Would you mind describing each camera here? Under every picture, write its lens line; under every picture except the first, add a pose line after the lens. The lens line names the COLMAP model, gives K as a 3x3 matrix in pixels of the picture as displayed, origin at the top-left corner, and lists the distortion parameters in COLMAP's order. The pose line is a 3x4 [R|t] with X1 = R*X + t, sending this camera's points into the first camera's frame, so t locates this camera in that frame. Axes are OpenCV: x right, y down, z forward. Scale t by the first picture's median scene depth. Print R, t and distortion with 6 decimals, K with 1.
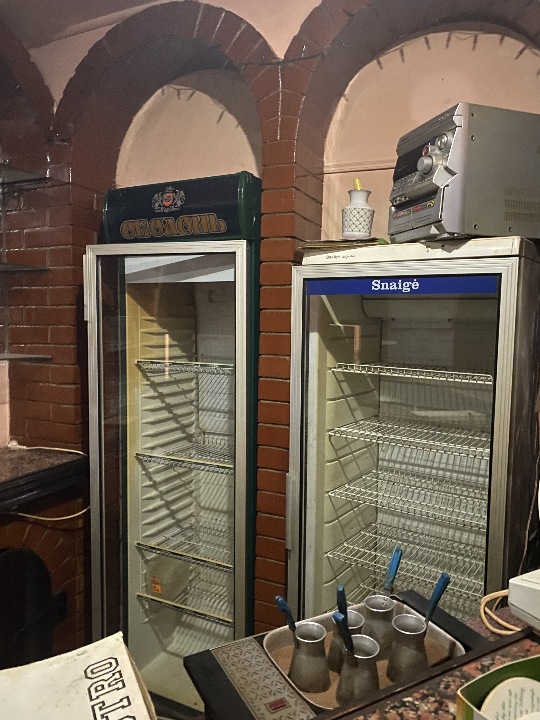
lens RADIAL K [[536.5, 0, 267.3], [0, 536.5, 360.6], [0, 0, 1]] dist [0.001247, -0.003528]
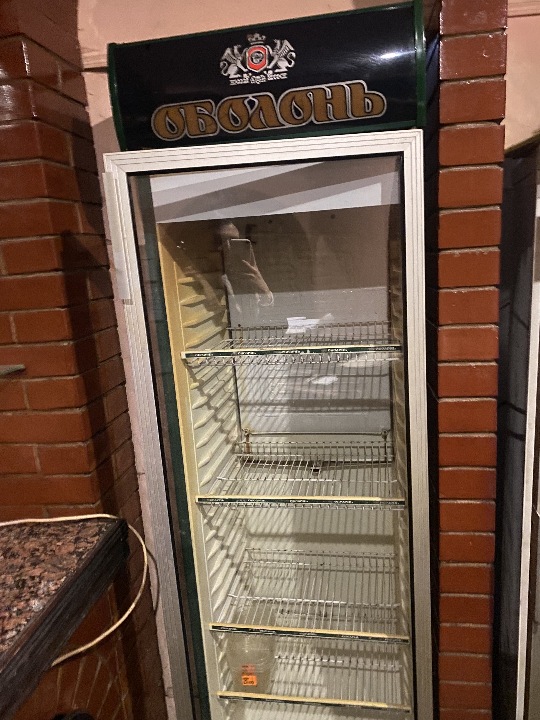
lens RADIAL K [[536.5, 0, 273.4], [0, 536.5, 359.1], [0, 0, 1]] dist [0.001247, -0.003528]
pose [[0.951215, -0.138294, 0.275797, -0.350109], [0.105422, 0.985799, 0.130714, -0.068448], [-0.289957, -0.095262, 0.952287, 0.438145]]
